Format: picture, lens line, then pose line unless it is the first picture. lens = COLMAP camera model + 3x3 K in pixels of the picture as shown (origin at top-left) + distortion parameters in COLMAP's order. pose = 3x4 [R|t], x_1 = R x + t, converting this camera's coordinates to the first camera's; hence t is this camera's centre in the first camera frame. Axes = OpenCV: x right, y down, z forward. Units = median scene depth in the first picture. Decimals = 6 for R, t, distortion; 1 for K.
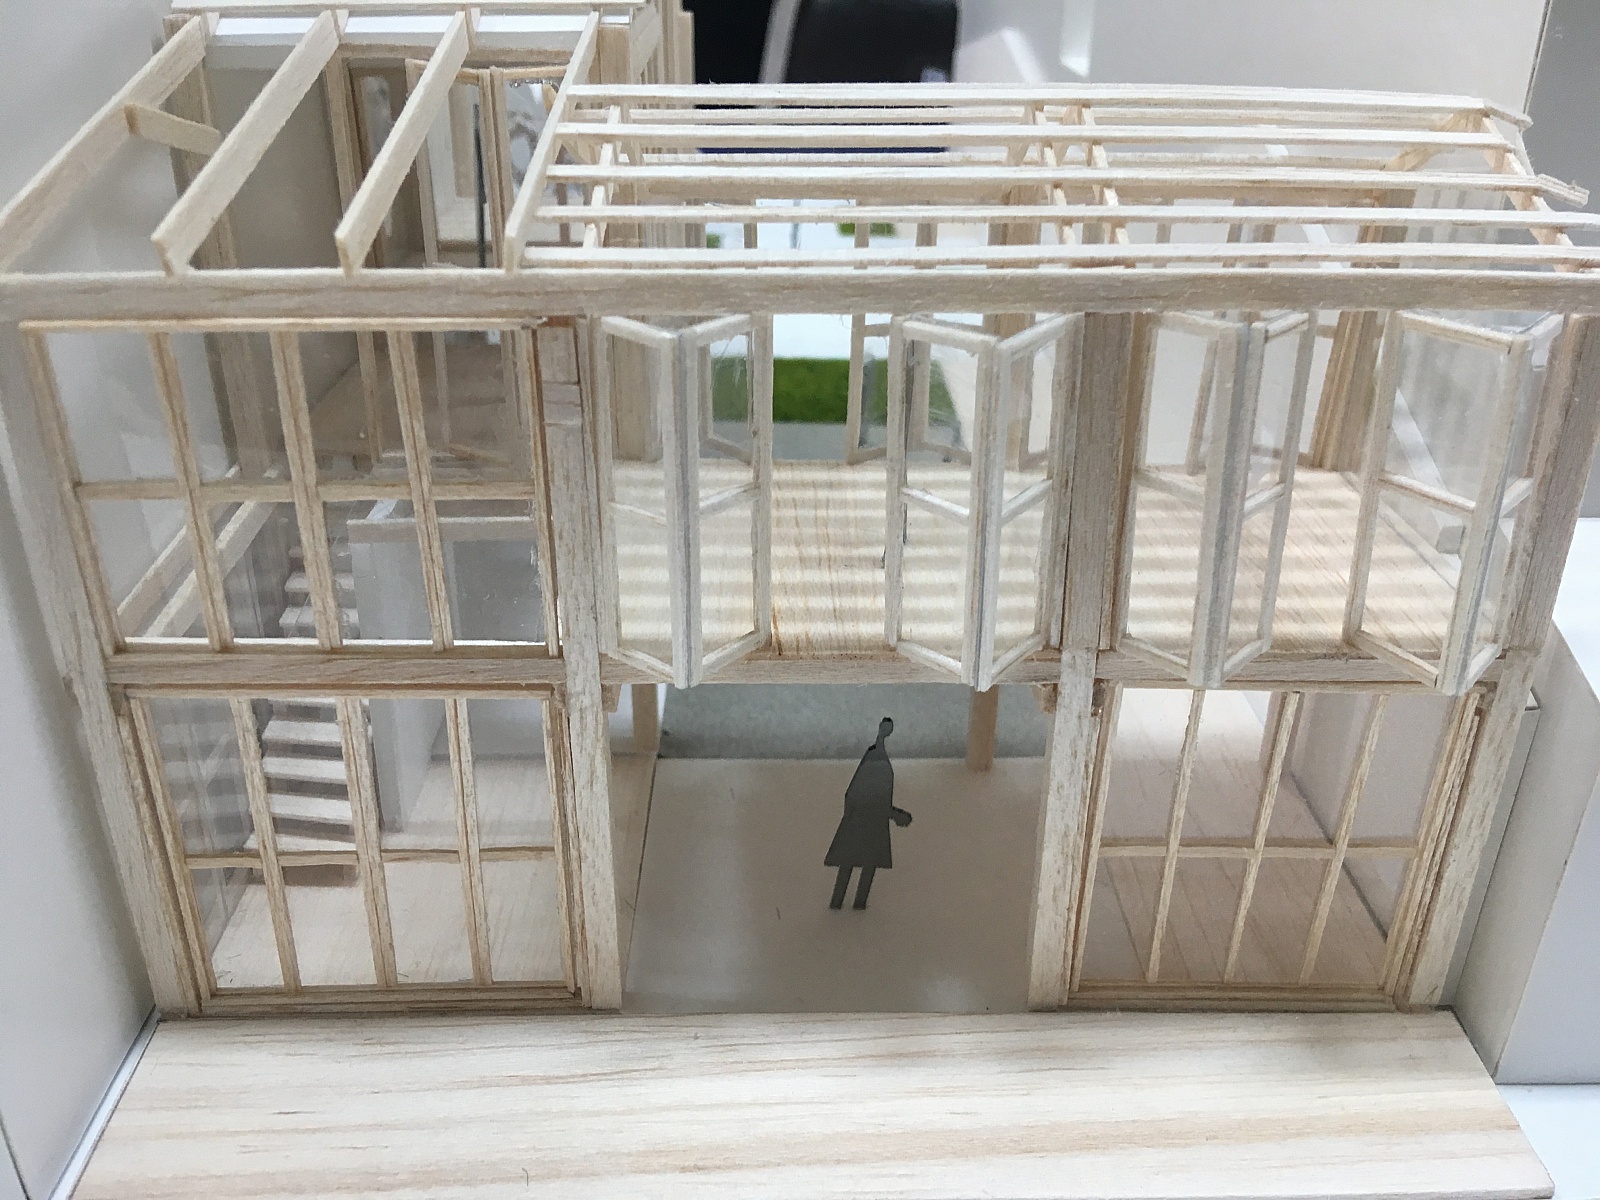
lens RADIAL K [[1426.2, 0, 830.9], [0, 1426.2, 603.1], [0, 0, 1]] dist [0.132178, -0.310138]
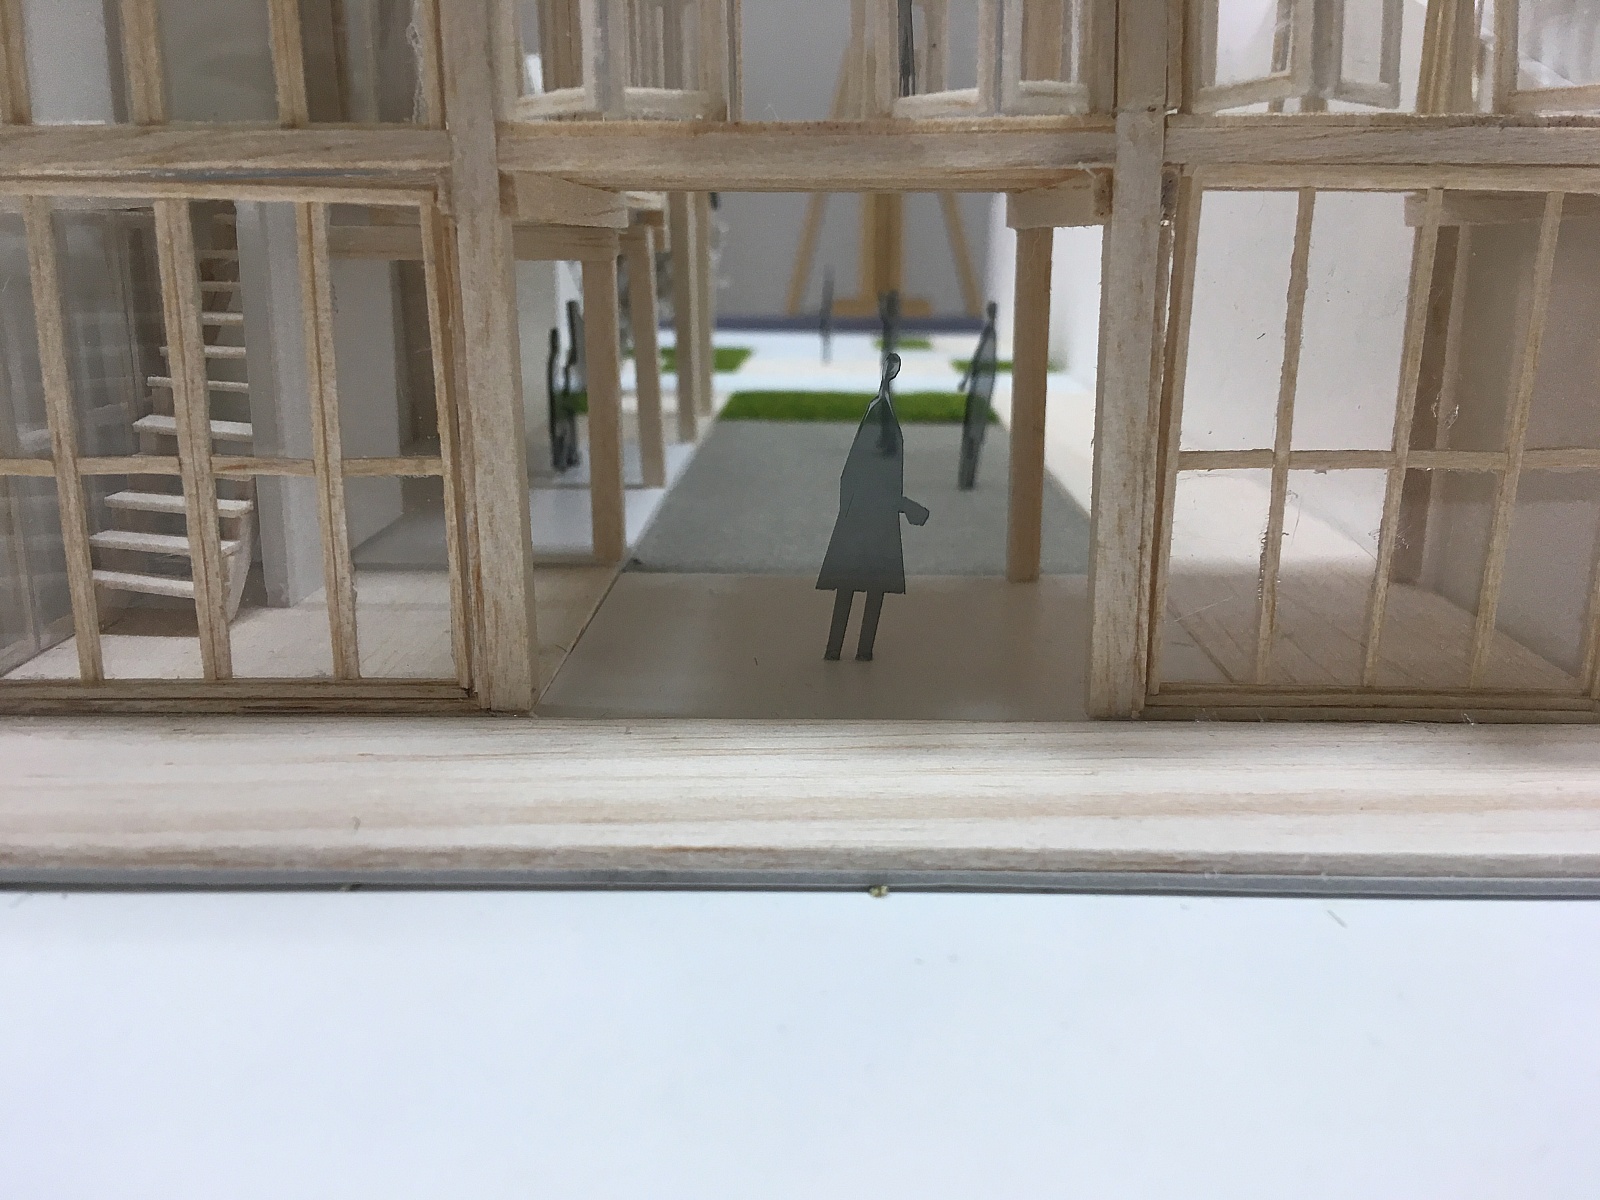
lens RADIAL K [[1426.2, 0, 830.9], [0, 1426.2, 603.1], [0, 0, 1]] dist [0.132178, -0.310138]
pose [[0.999147, -0.008085, -0.040500, 0.038039], [-0.001217, 0.974461, -0.224553, 0.404776], [0.041281, 0.224411, 0.973620, 0.293096]]
